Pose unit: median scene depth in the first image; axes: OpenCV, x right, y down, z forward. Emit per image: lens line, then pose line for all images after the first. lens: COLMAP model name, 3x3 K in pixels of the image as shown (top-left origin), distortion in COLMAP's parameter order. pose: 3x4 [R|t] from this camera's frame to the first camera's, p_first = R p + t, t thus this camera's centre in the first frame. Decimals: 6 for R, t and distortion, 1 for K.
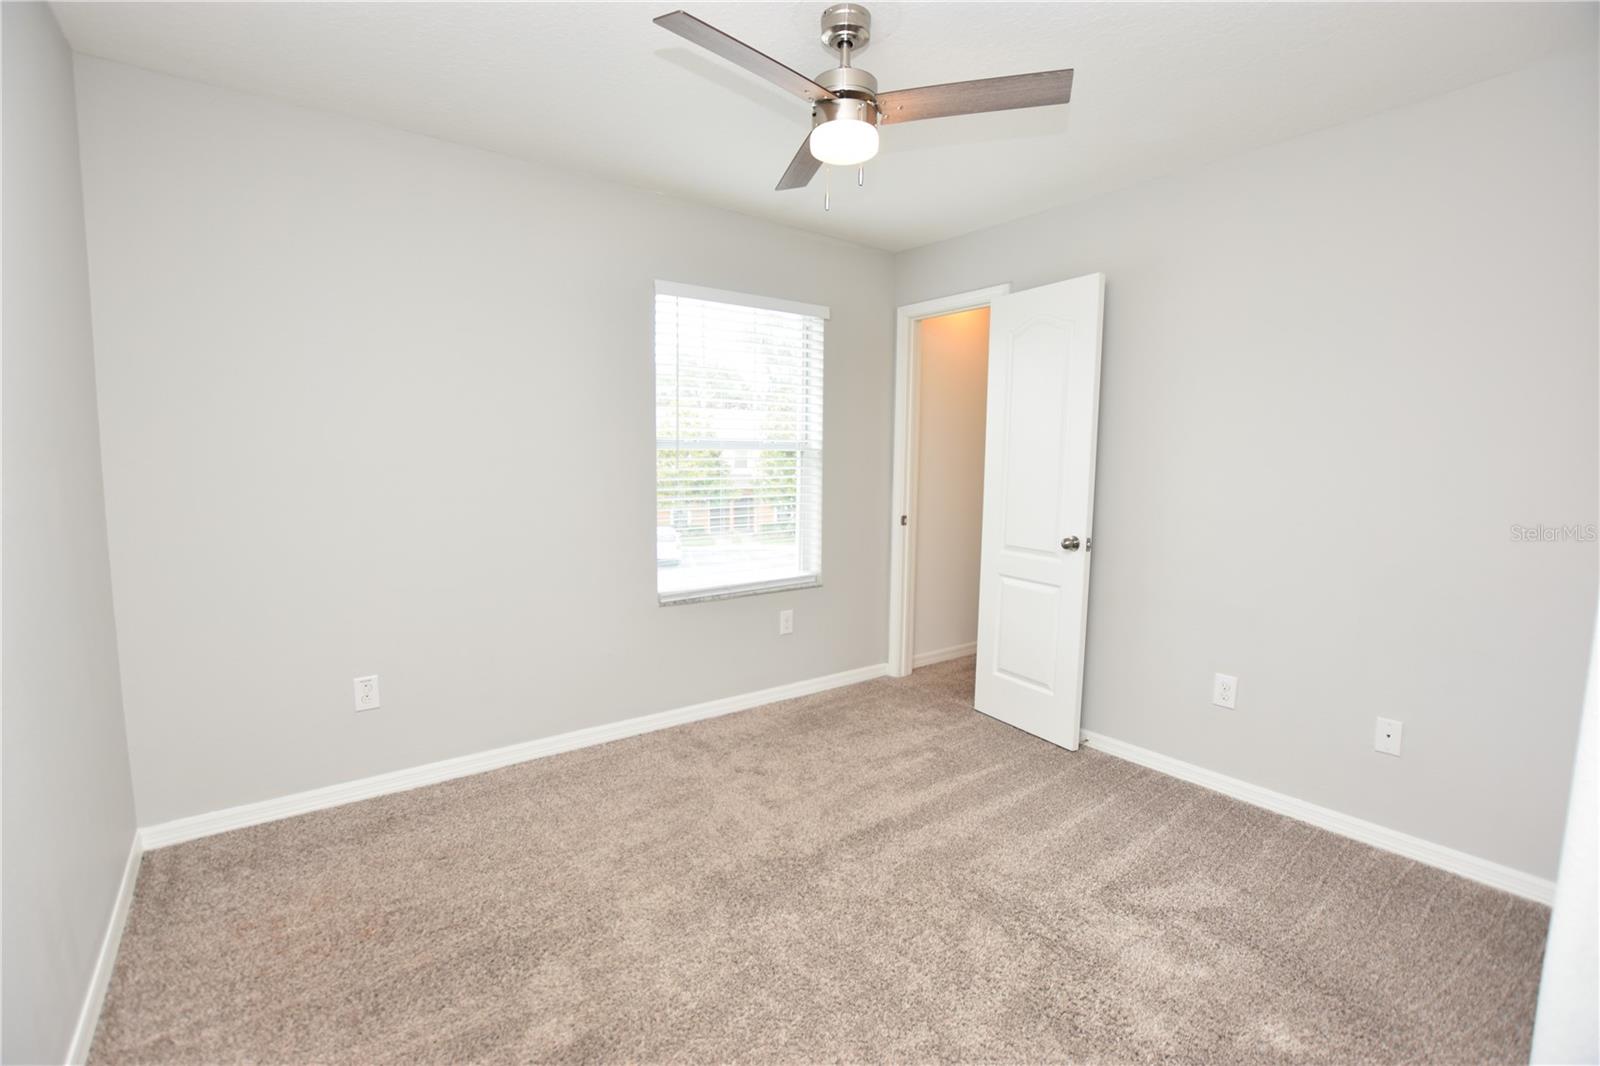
lens RADIAL K [[713.8, 0, 797.0], [0, 713.8, 534.6], [0, 0, 1]] dist [-0.030004, 0.004107]
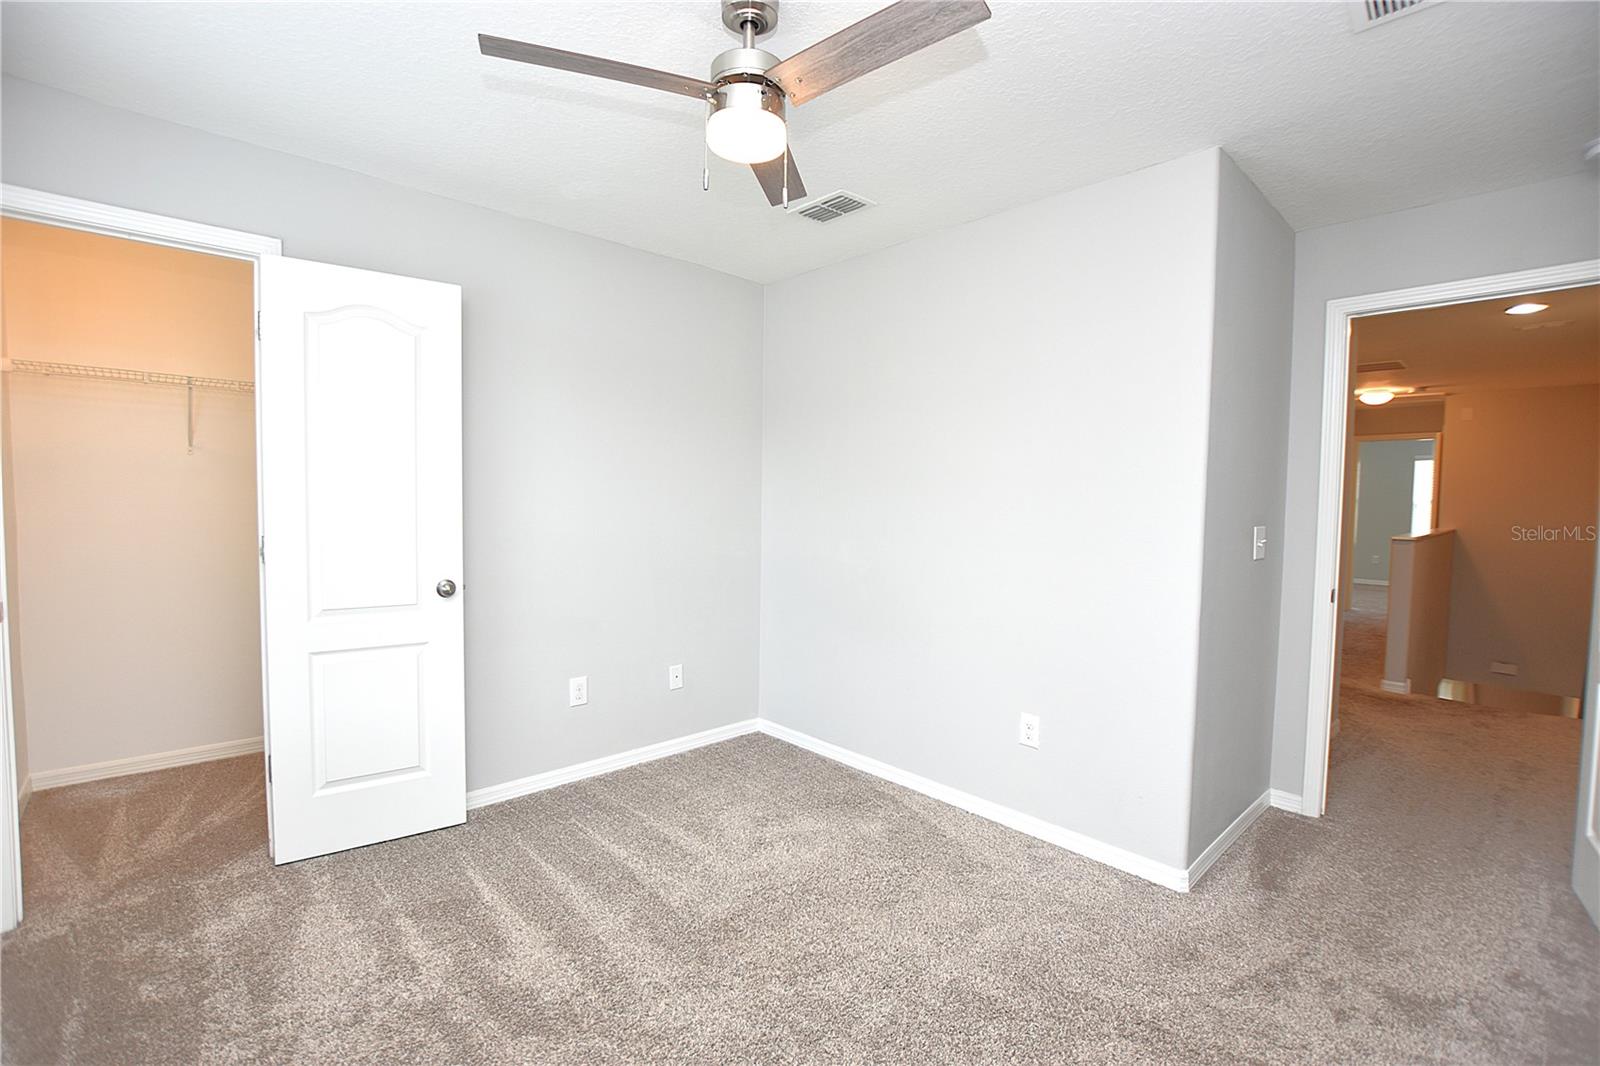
lens RADIAL K [[713.8, 0, 797.0], [0, 713.8, 534.6], [0, 0, 1]] dist [-0.030004, 0.004107]
pose [[-0.084892, -0.069175, 0.993986, -0.559404], [0.094492, 0.992532, 0.077144, -0.088315], [-0.991899, 0.100473, -0.077722, 0.713261]]
